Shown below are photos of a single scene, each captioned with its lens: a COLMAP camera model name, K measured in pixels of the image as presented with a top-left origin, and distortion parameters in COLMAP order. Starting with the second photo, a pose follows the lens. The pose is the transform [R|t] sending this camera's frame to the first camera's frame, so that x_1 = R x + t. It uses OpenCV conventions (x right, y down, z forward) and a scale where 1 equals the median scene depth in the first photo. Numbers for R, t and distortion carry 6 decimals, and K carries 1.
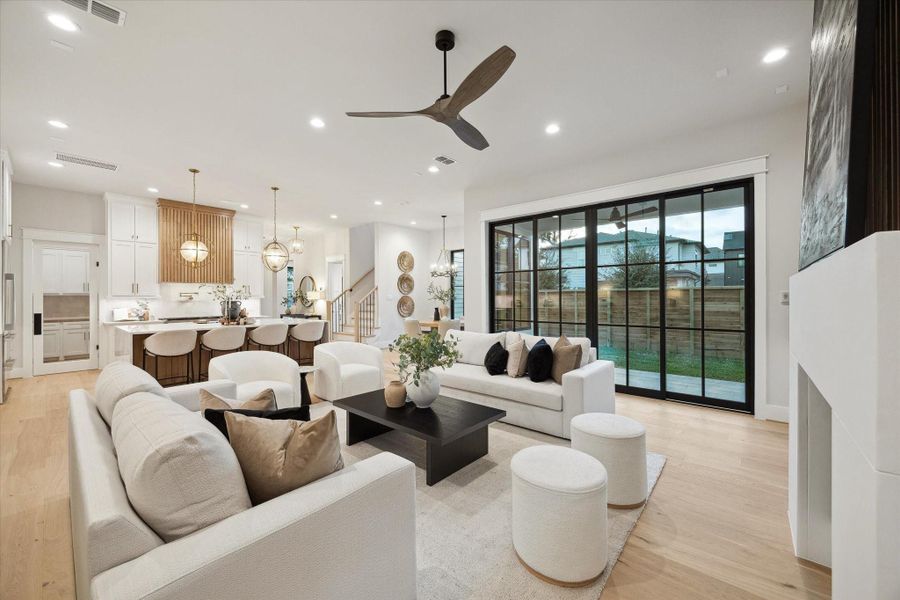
lens RADIAL K [[351.7, 0, 451.3], [0, 351.7, 292.4], [0, 0, 1]] dist [-0.000060, -0.000146]
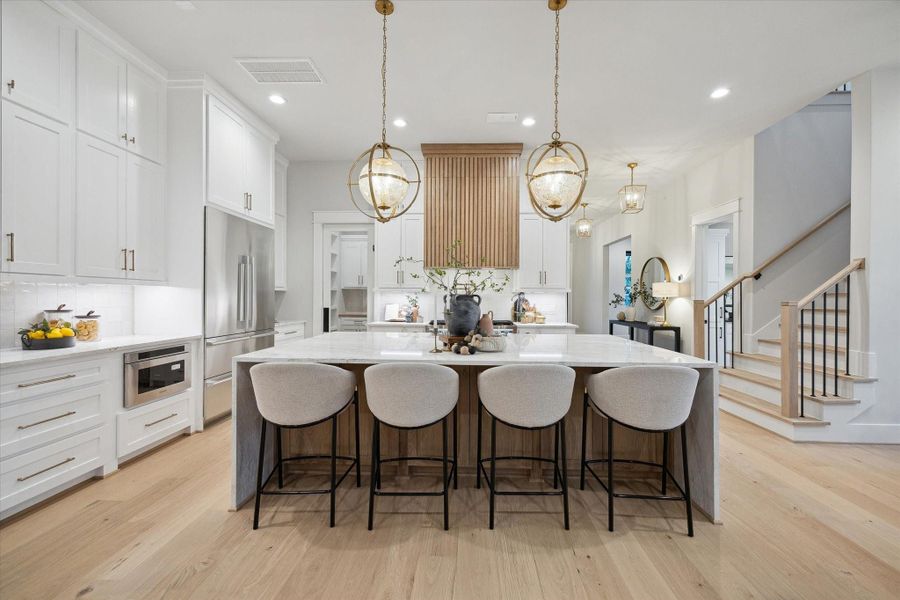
lens RADIAL K [[375.1, 0, 447.0], [0, 375.1, 294.7], [0, 0, 1]] dist [0.000931, -0.000012]
pose [[0.617698, 0.005095, -0.786399, -0.199736], [0.001645, 0.999968, 0.007771, 0.016000], [0.786413, -0.006094, 0.617670, 0.520173]]
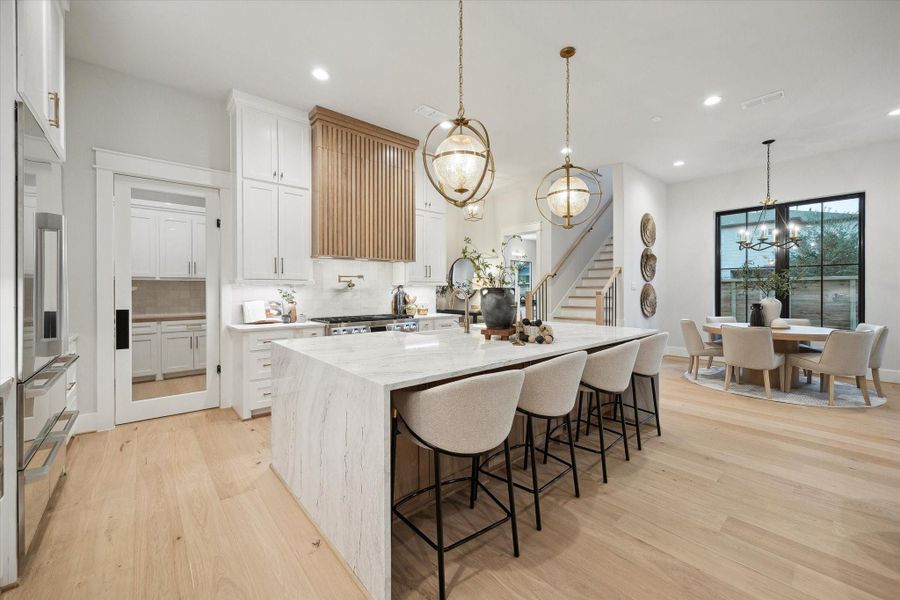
lens RADIAL K [[358.7, 0, 477.6], [0, 358.7, 288.5], [0, 0, 1]] dist [0.000969, 0.000217]
pose [[0.994769, 0.003319, -0.102099, -0.456070], [-0.002501, 0.999964, 0.008139, 0.016991], [0.102123, -0.007841, 0.994741, 0.400706]]
